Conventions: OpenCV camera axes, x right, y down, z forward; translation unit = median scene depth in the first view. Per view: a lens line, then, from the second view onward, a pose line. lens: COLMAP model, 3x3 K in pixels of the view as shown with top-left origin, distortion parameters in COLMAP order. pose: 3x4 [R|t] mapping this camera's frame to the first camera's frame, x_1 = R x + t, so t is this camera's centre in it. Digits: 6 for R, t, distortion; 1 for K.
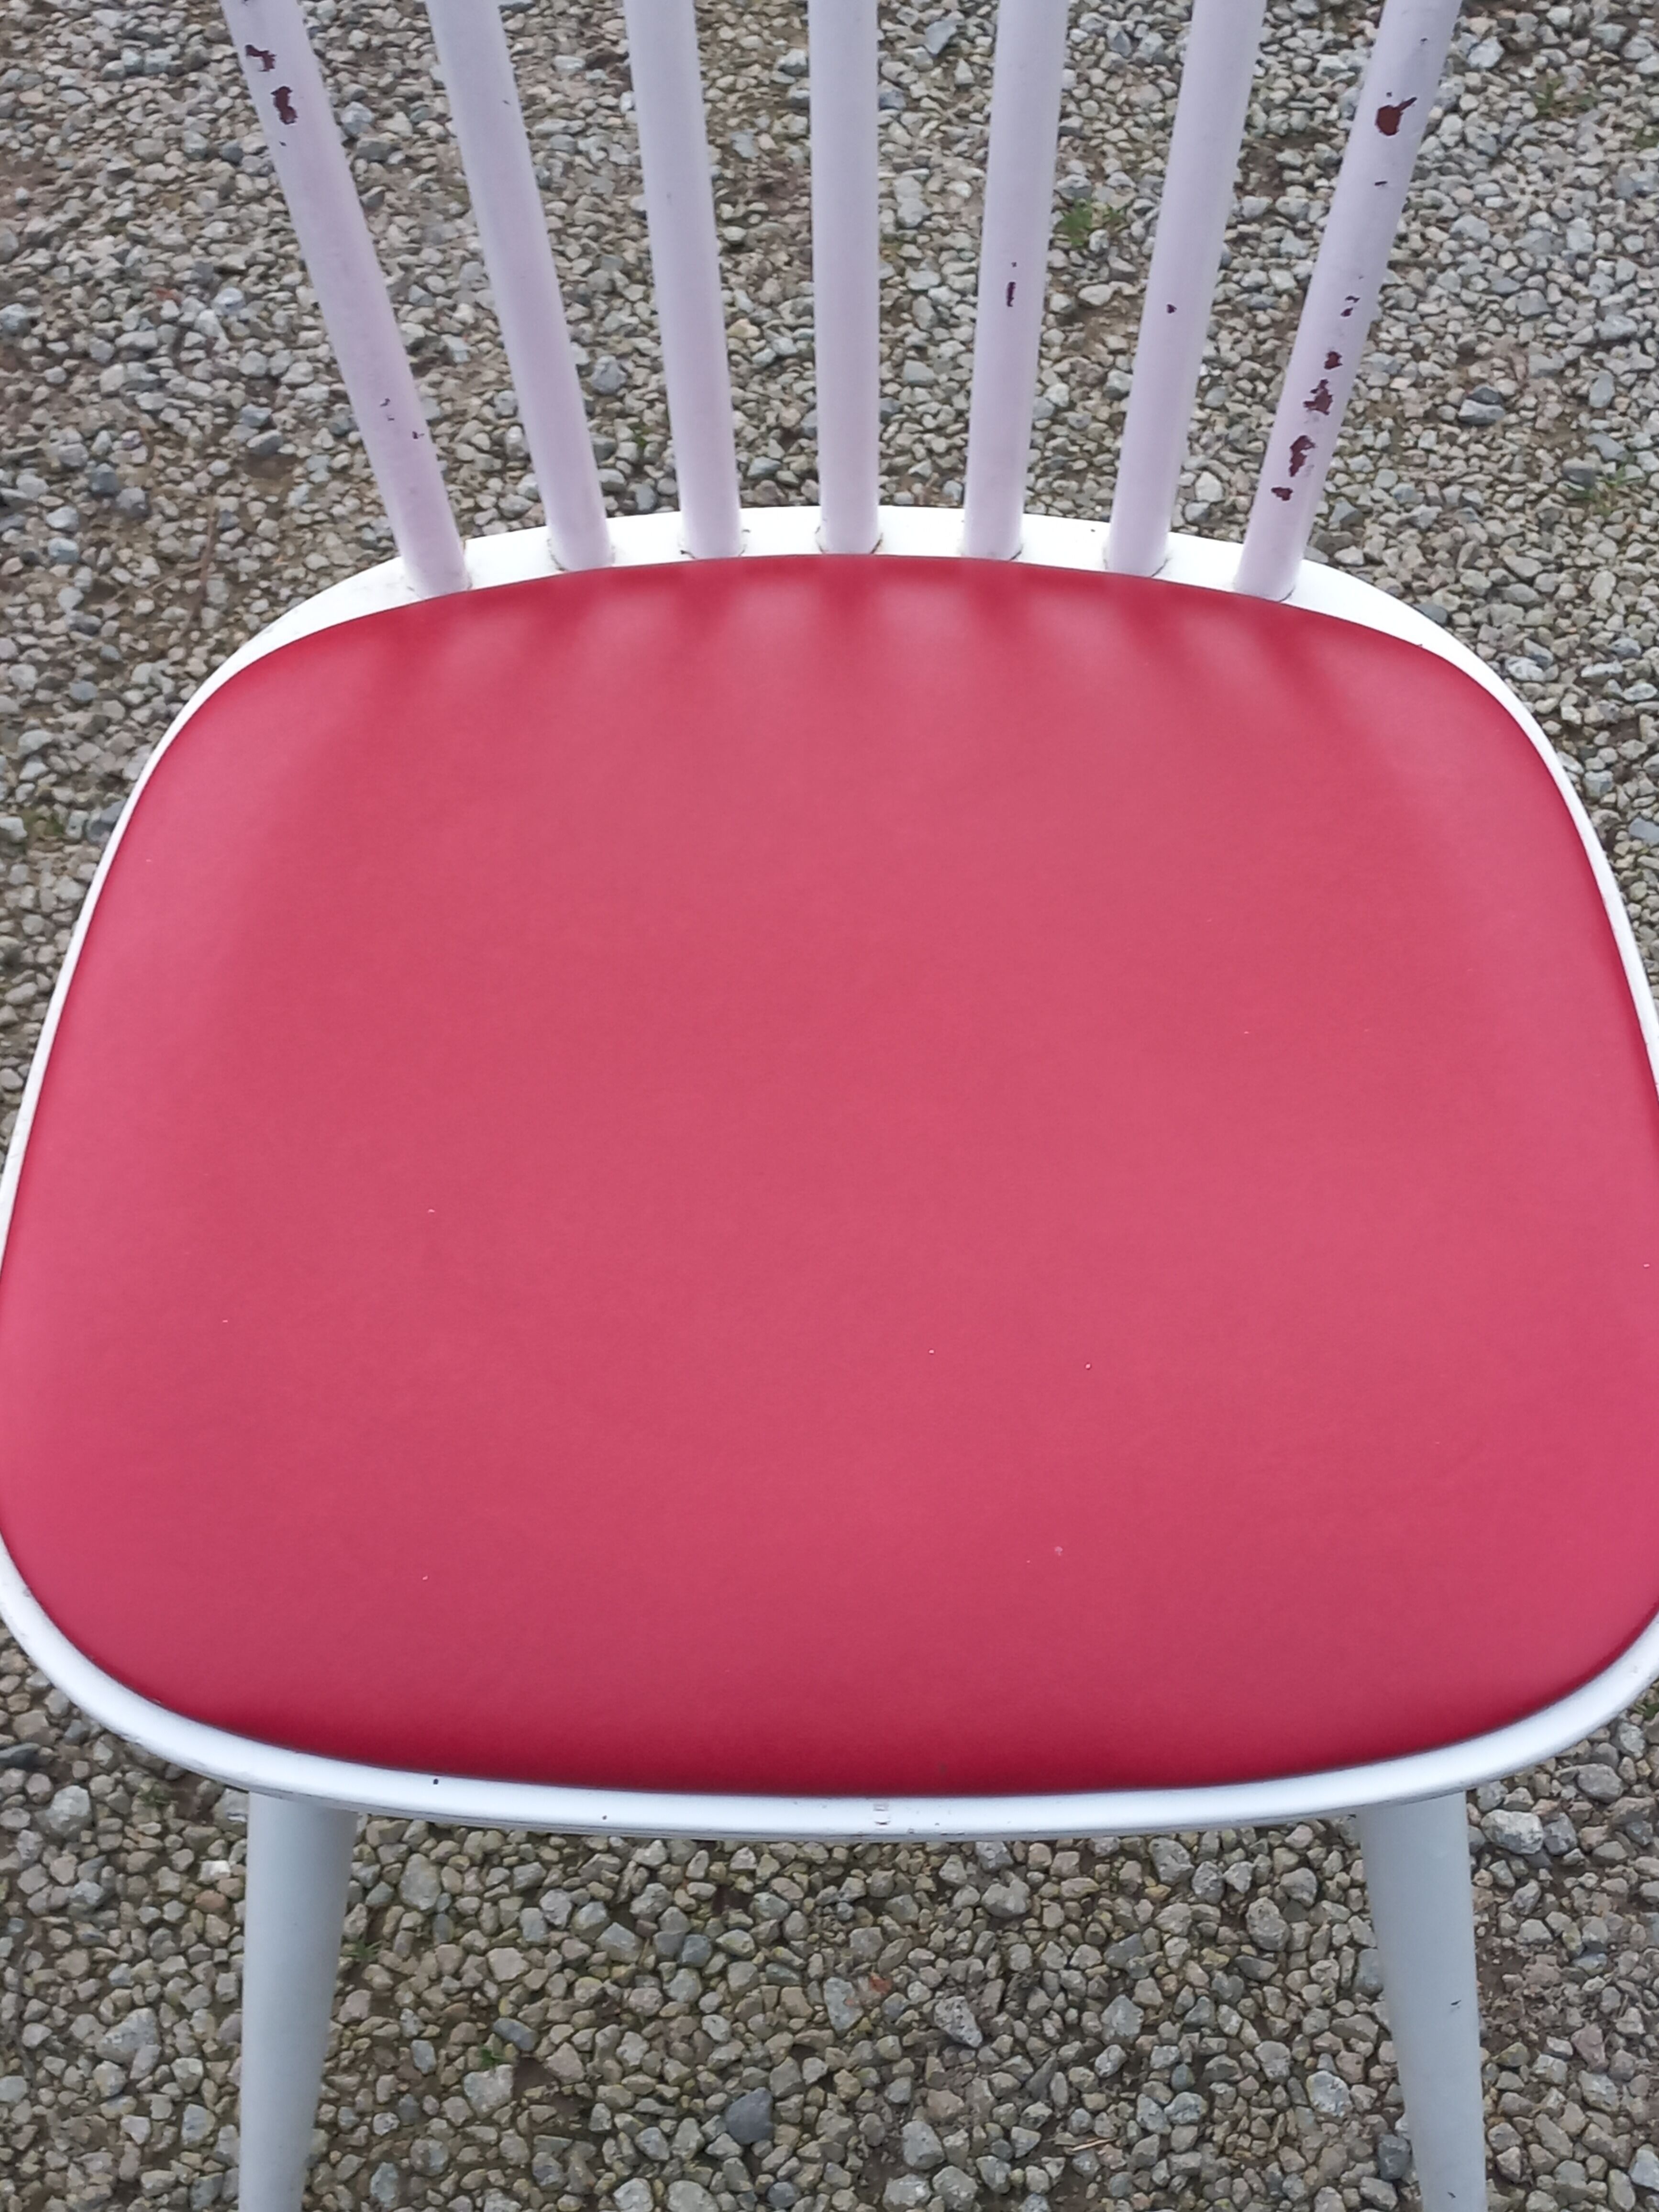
lens RADIAL K [[3165.3, 0, 832.6], [0, 3165.3, 1100.8], [0, 0, 1]] dist [0.077338, 0.000000]
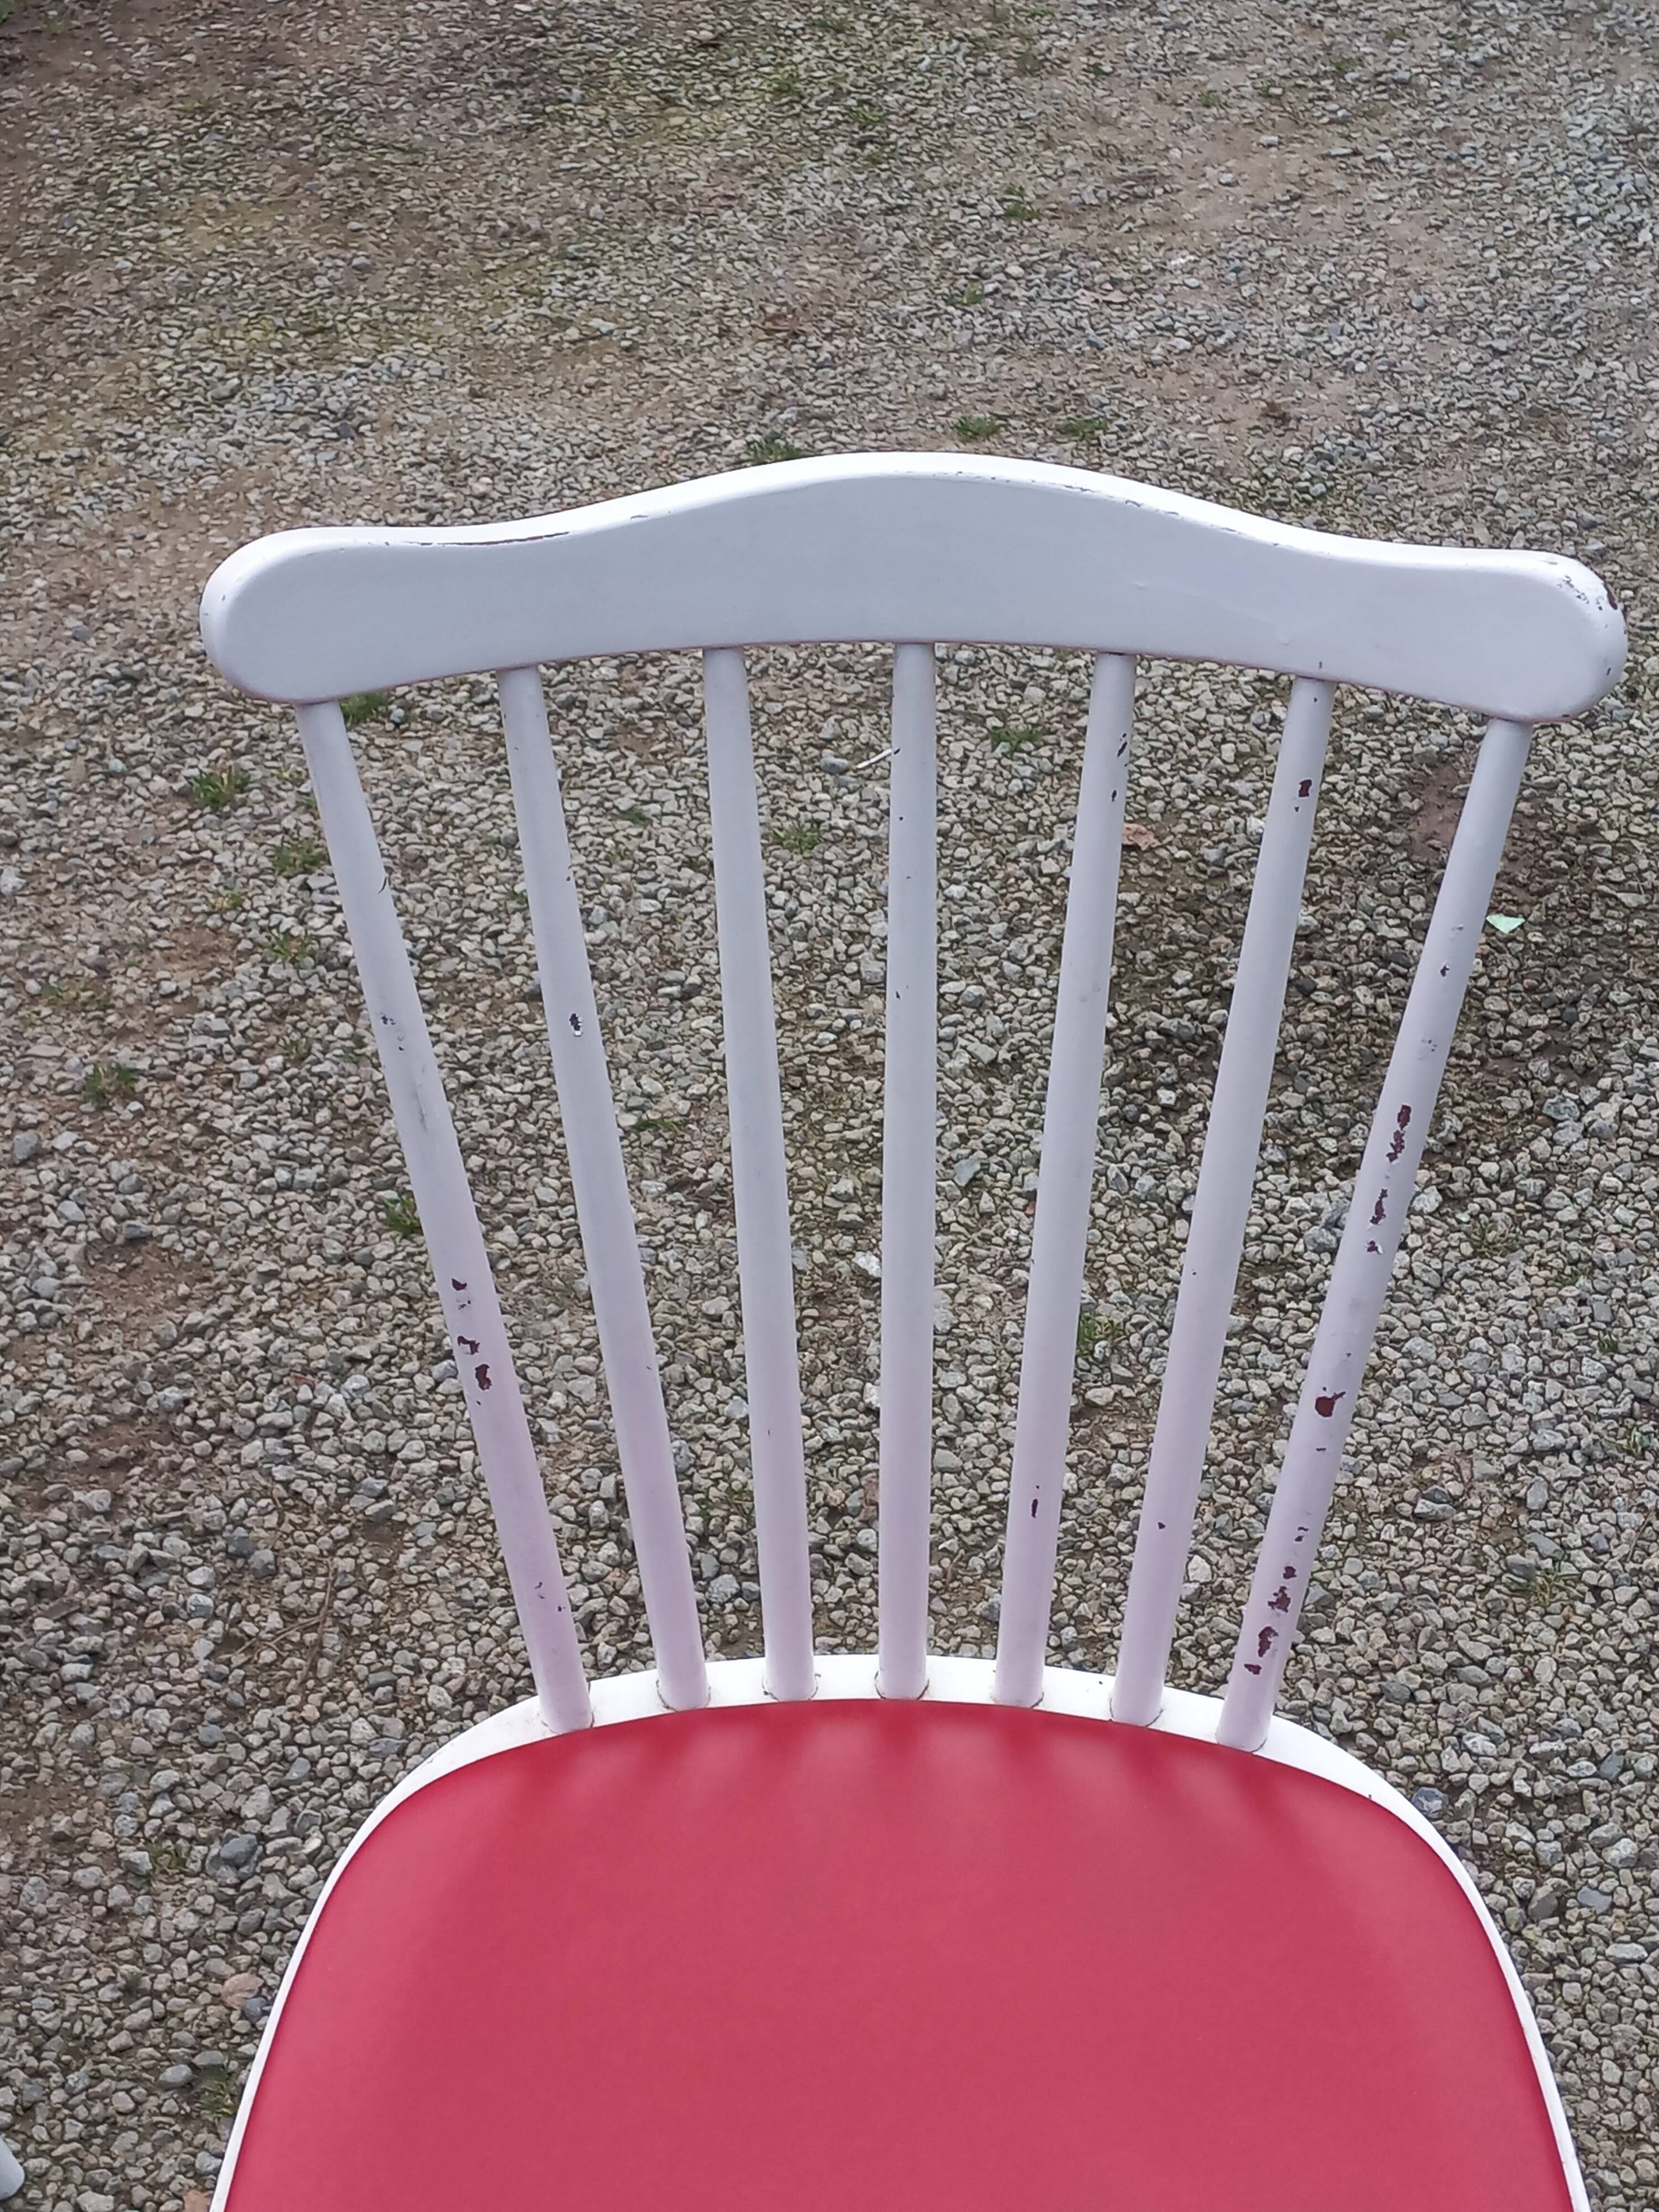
lens RADIAL K [[3141.6, 0, 833.7], [0, 3141.6, 1125.4], [0, 0, 1]] dist [0.083131, 0.000000]
pose [[0.999776, 0.020835, -0.003661, -0.013957], [-0.021038, 0.961223, -0.274970, -0.033144], [-0.002210, 0.274986, 0.961446, -0.149324]]
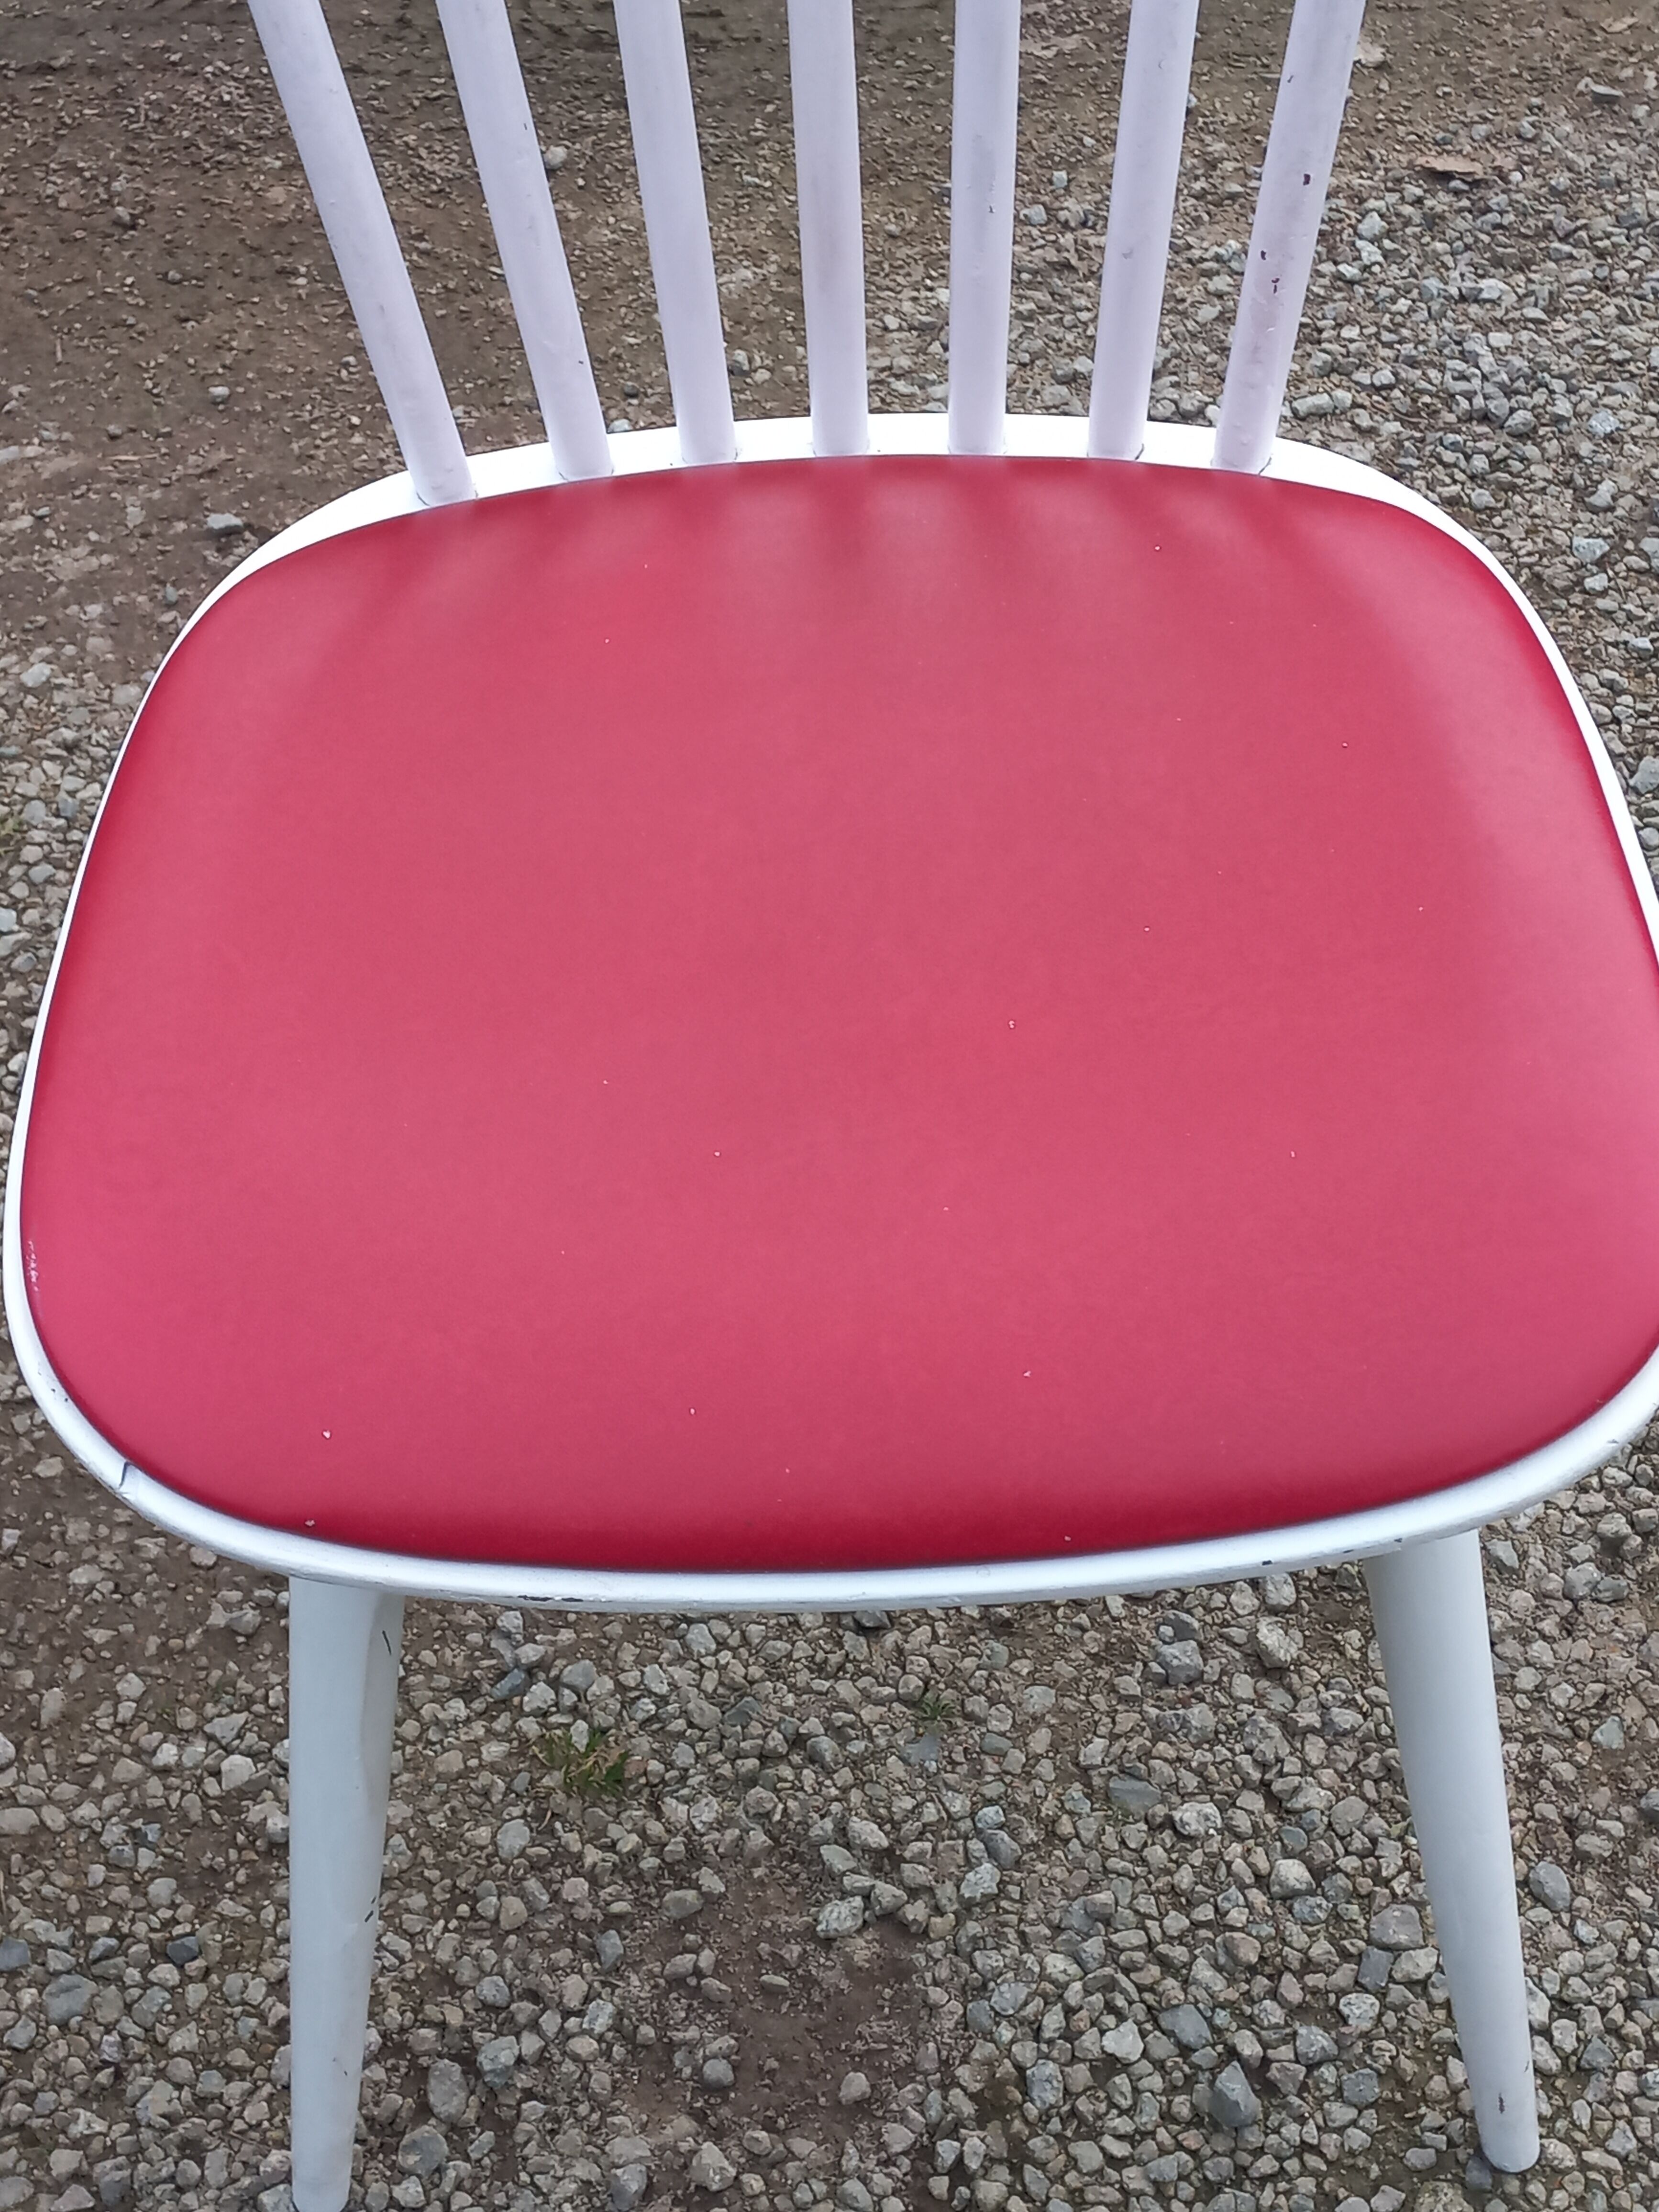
lens RADIAL K [[3165.3, 0, 842.3], [0, 3165.3, 1098.1], [0, 0, 1]] dist [0.077338, 0.000000]
pose [[0.726696, 0.546441, -0.416310, -0.215414], [-0.557163, 0.823333, 0.108128, -0.181600], [0.401848, 0.153377, 0.902770, 0.151335]]
